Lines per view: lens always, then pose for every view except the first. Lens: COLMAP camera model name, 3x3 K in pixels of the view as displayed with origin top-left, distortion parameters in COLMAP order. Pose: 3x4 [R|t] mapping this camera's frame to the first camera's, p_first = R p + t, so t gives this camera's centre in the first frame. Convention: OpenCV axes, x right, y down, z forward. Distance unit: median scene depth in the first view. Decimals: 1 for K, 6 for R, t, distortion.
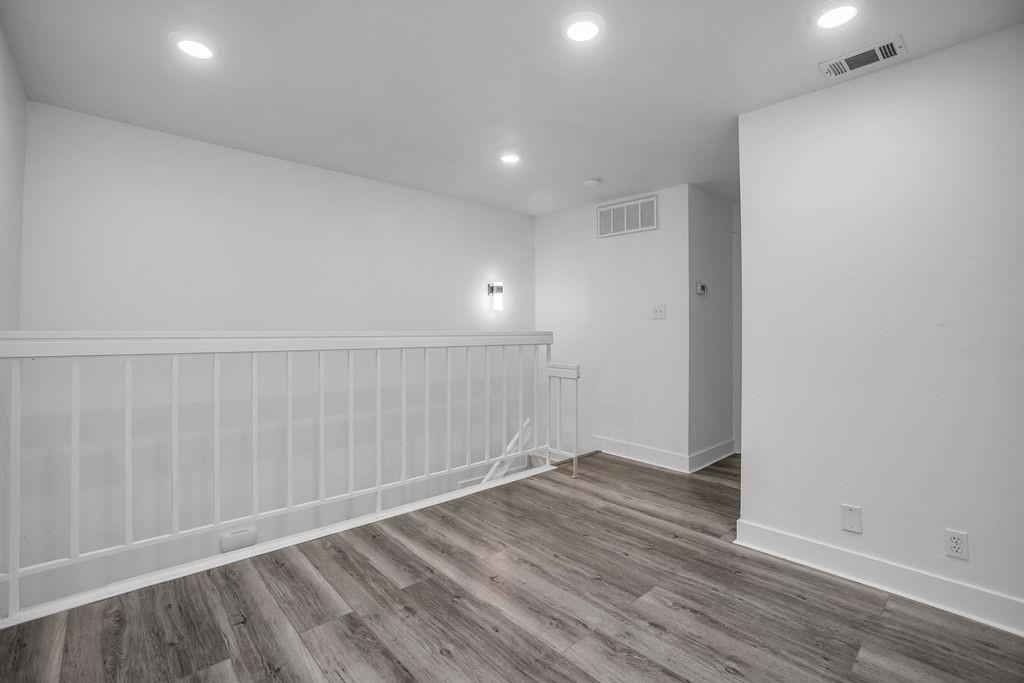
lens RADIAL K [[463.7, 0, 511.8], [0, 463.7, 323.1], [0, 0, 1]] dist [-0.000541, -0.000071]
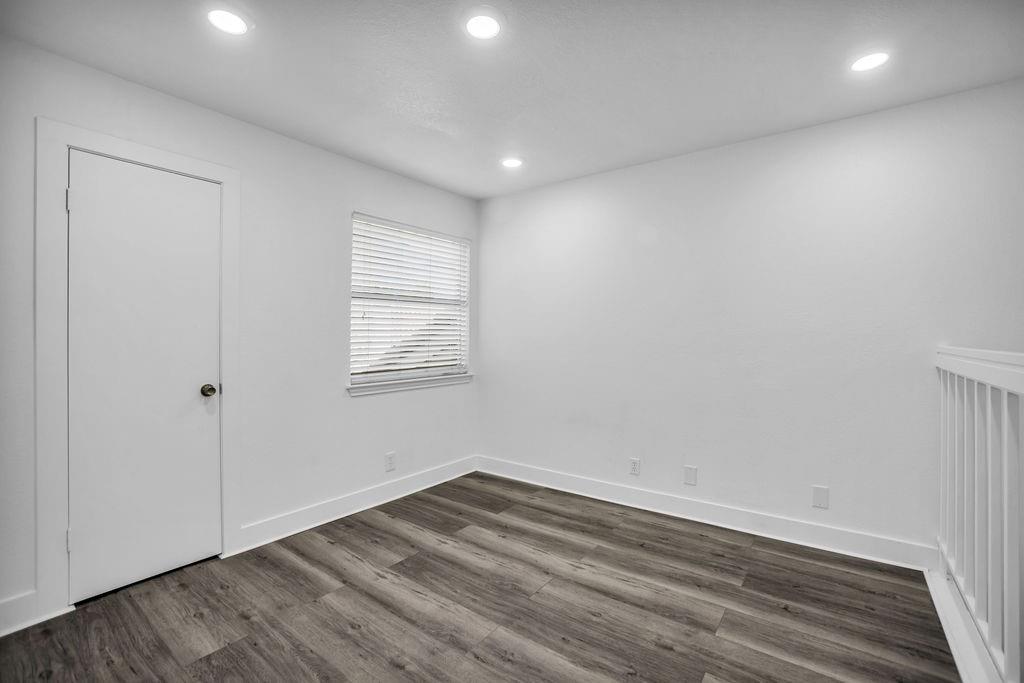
lens RADIAL K [[439.6, 0, 512.0], [0, 439.6, 341.5], [0, 0, 1]] dist [0.000220, 0.000011]
pose [[-0.983554, -0.011461, -0.180253, 0.265065], [-0.010841, 0.999931, -0.004420, 0.020130], [0.180291, -0.002393, -0.983610, 1.965979]]
